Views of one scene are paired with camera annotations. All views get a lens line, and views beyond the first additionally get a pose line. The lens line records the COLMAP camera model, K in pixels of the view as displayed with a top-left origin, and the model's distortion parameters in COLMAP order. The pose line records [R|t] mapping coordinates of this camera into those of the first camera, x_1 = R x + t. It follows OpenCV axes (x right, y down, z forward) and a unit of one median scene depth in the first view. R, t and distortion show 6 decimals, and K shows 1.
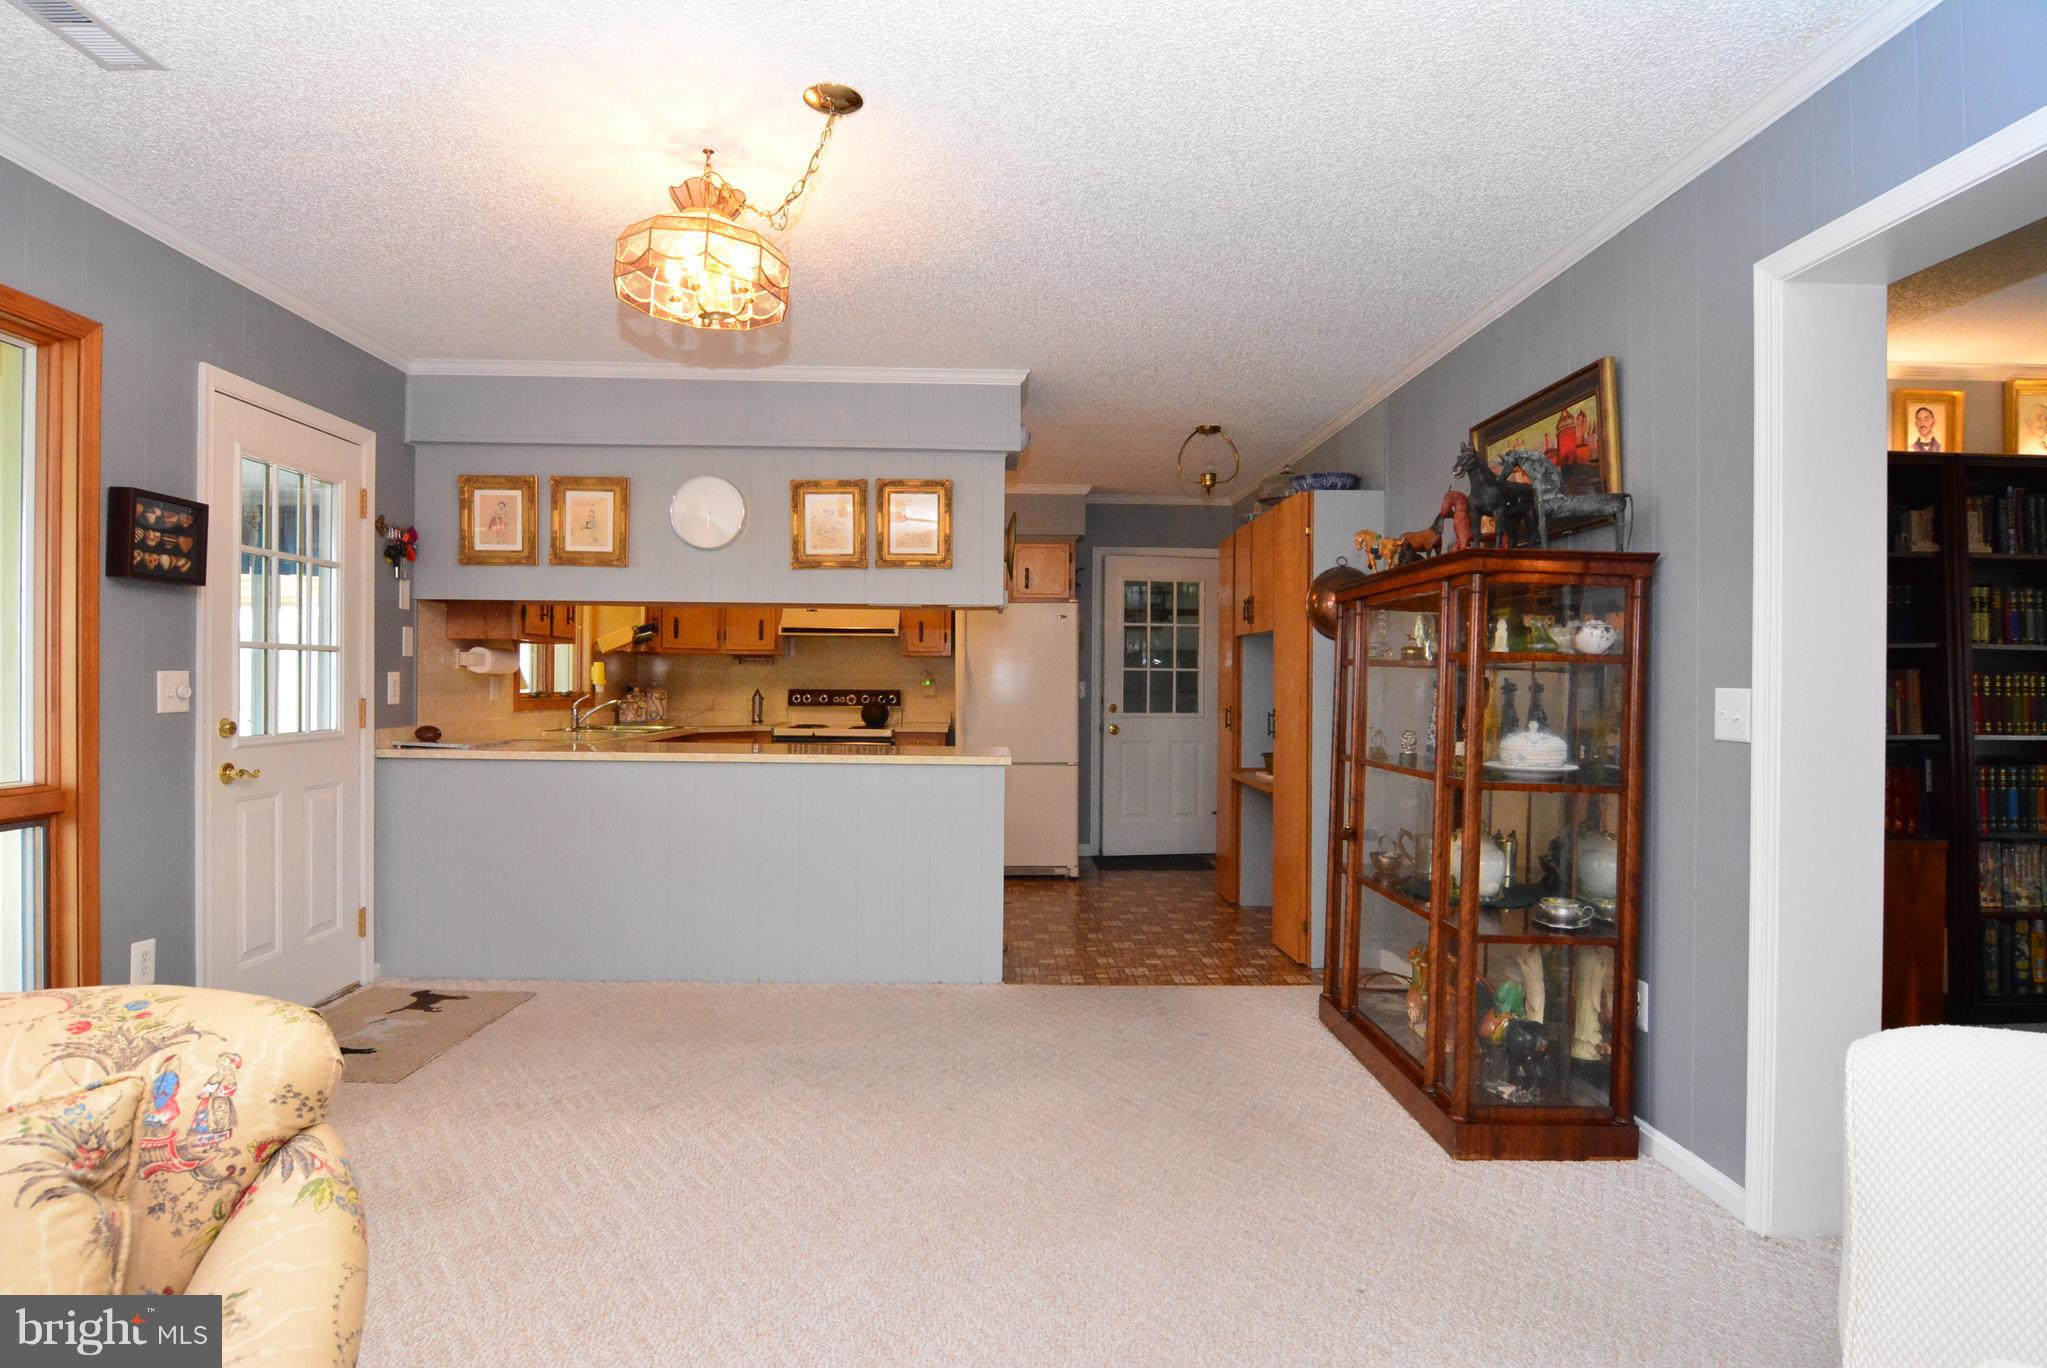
lens RADIAL K [[1103.0, 0, 1017.7], [0, 1103.0, 684.1], [0, 0, 1]] dist [-0.006994, -0.011002]
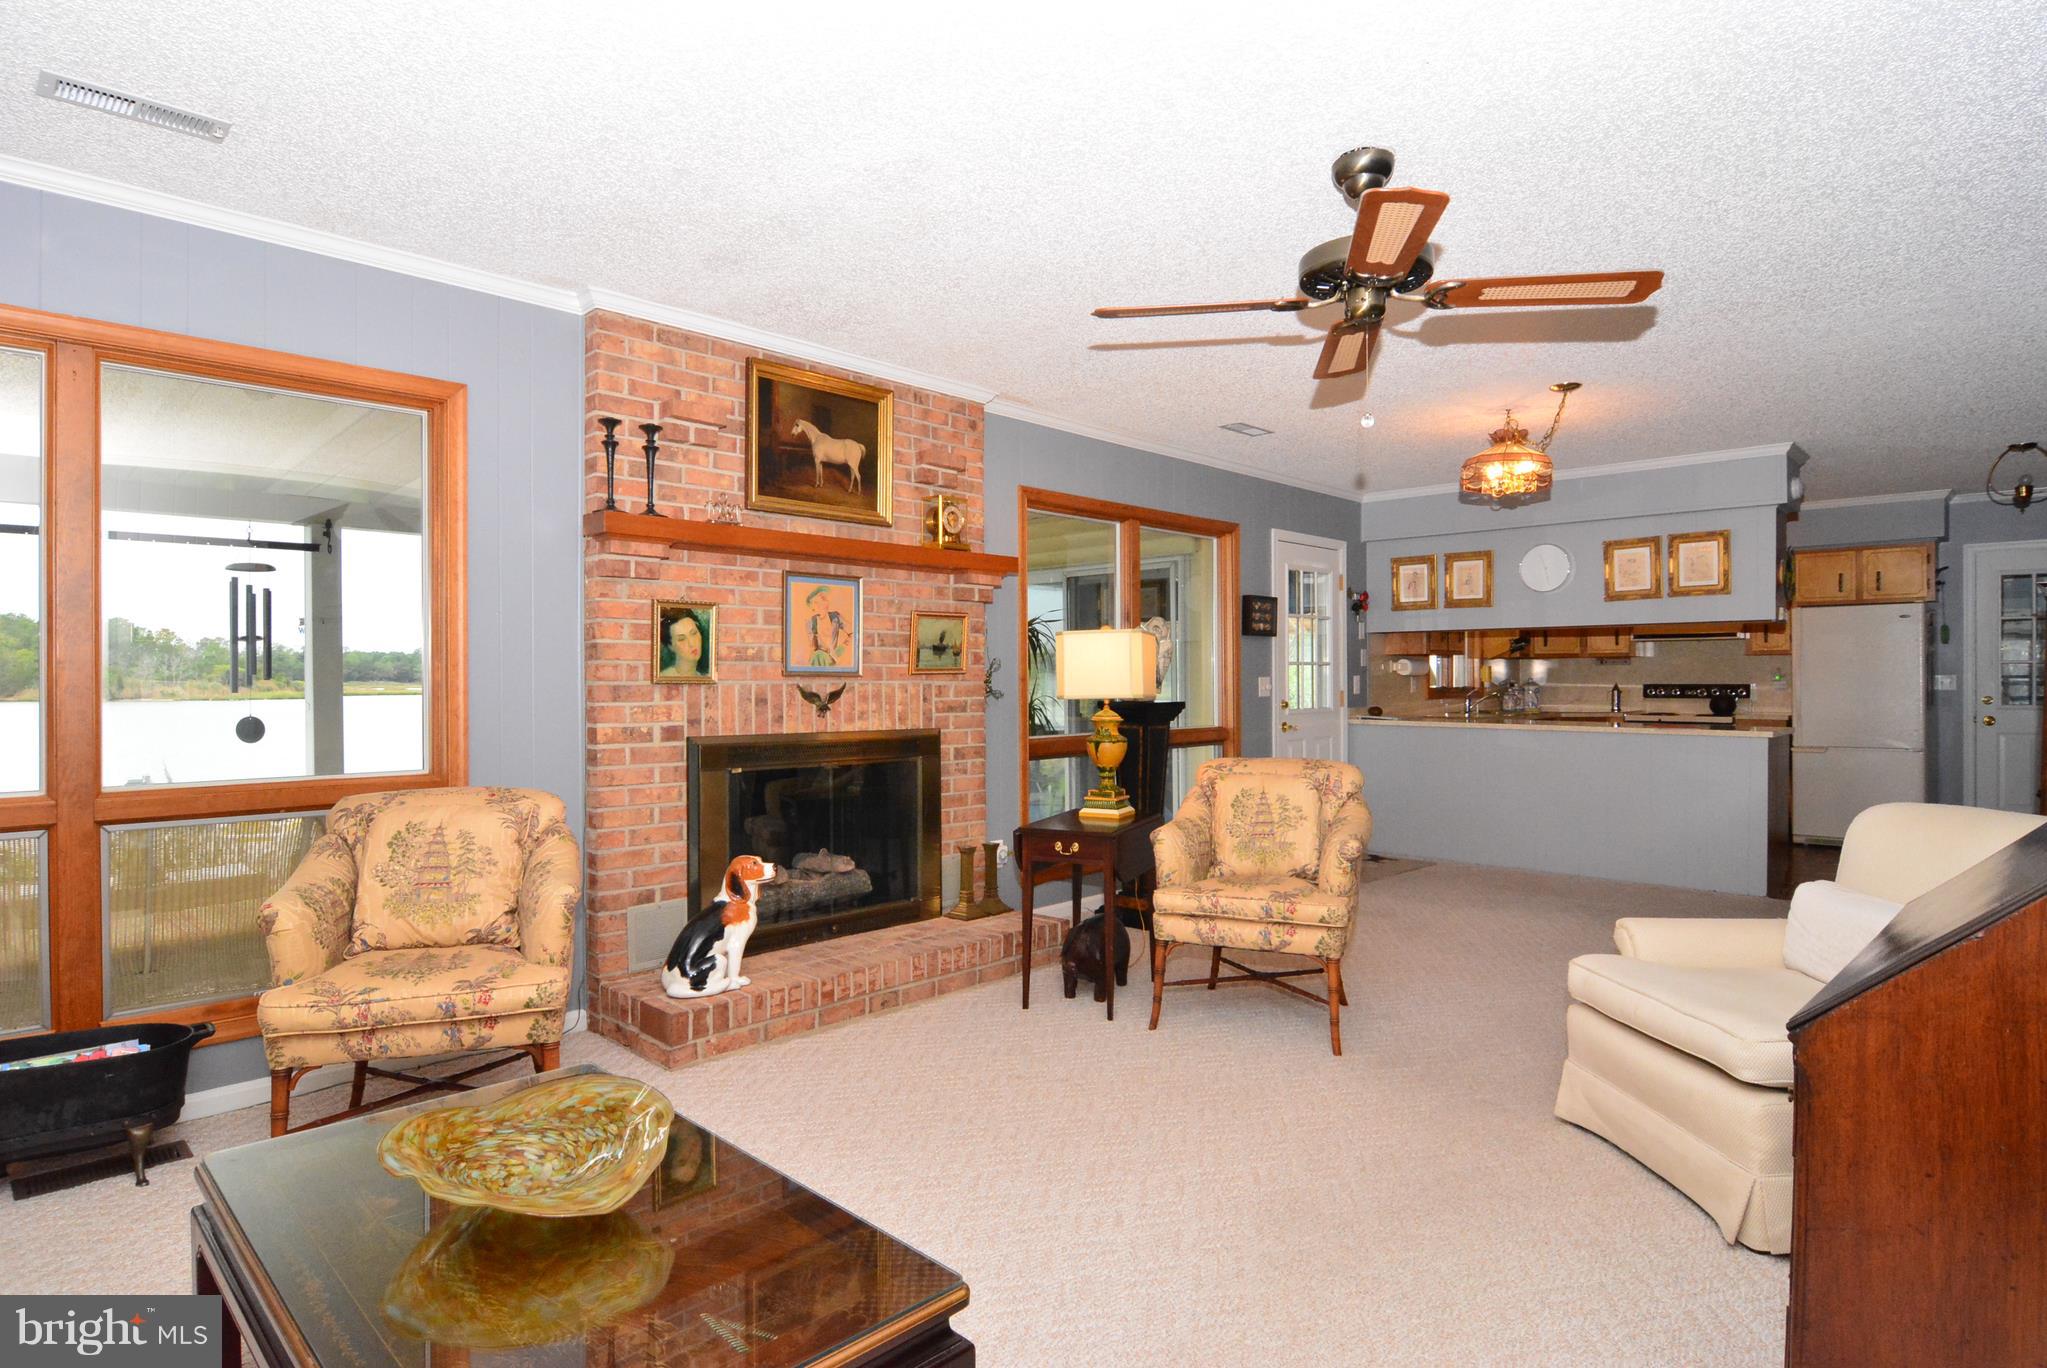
lens RADIAL K [[1103.0, 0, 1017.7], [0, 1103.0, 684.1], [0, 0, 1]] dist [-0.006994, -0.011002]
pose [[0.698739, -0.007644, -0.715336, 0.295810], [0.008733, 0.999960, -0.002156, 0.001400], [0.715324, -0.004741, 0.698777, -0.583063]]
